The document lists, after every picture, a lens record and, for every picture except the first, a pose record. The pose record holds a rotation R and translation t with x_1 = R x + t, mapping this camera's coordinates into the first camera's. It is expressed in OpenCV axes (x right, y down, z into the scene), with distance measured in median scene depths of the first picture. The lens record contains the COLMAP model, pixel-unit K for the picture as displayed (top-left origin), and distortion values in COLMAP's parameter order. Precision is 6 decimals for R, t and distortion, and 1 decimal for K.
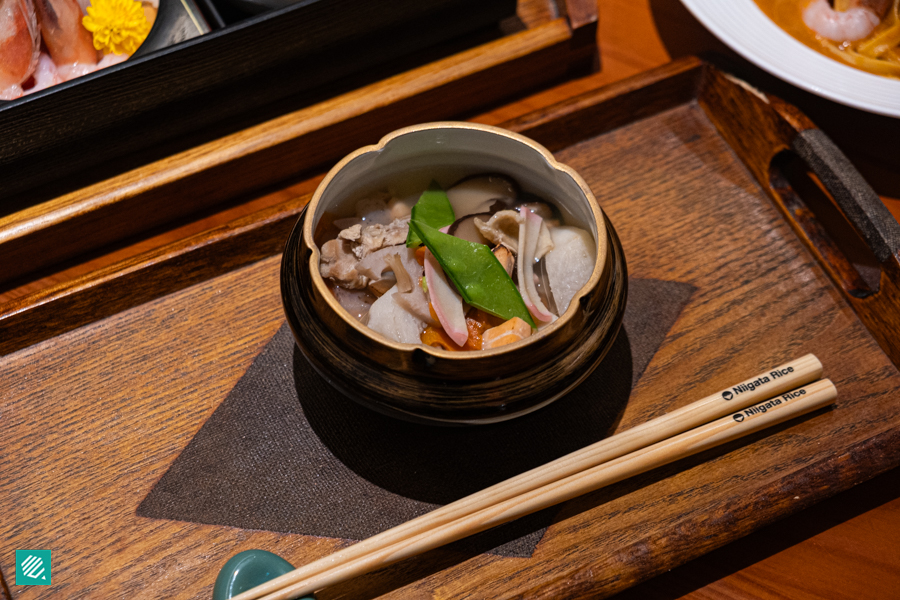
lens RADIAL K [[1974.5, 0, 450.0], [0, 1974.5, 300.0], [0, 0, 1]] dist [0.003639, 0.098479]
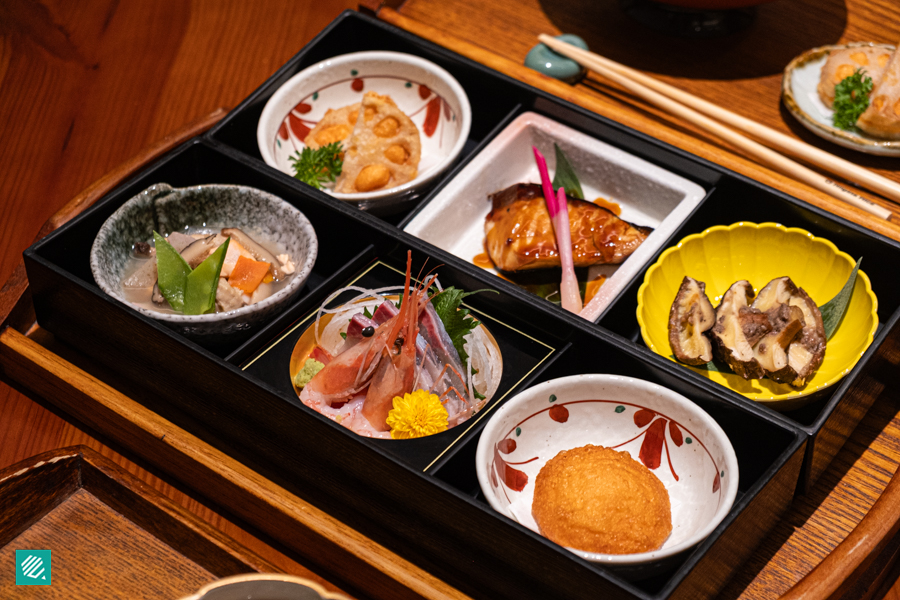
lens RADIAL K [[1827.0, 0, 450.0], [0, 1827.0, 300.0], [0, 0, 1]] dist [-0.014663, -0.253569]
pose [[0.447405, 0.580310, -0.680492, 0.588085], [-0.727437, 0.678765, 0.100567, -0.337649], [0.520254, 0.450021, 0.725822, 0.189534]]
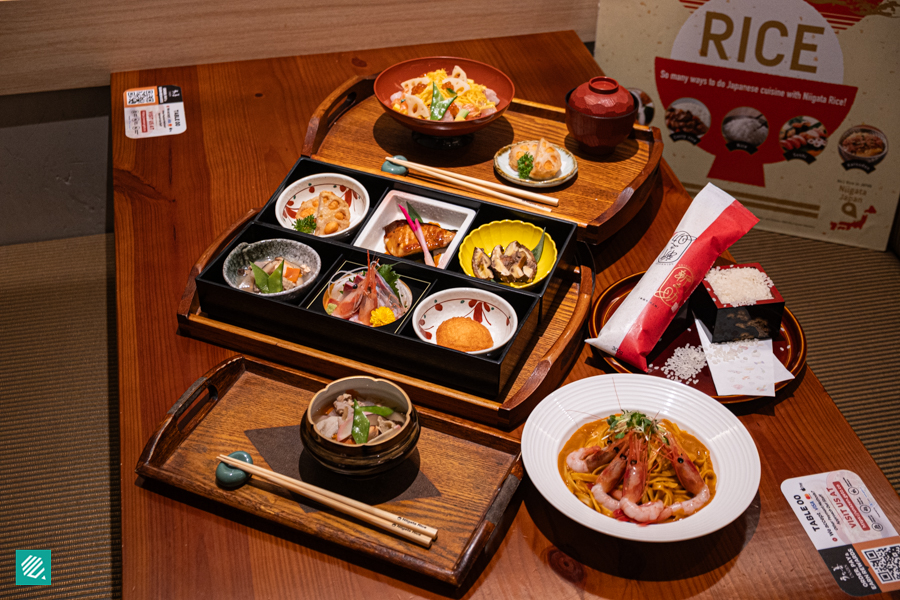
lens RADIAL K [[1228.8, 0, 450.0], [0, 1228.8, 300.0], [0, 0, 1]] dist [0.024068, 0.002351]
pose [[0.654646, 0.470803, -0.591425, 1.010819], [-0.613231, 0.788235, -0.051310, -0.139891], [0.442025, 0.396270, 0.804726, -0.439520]]
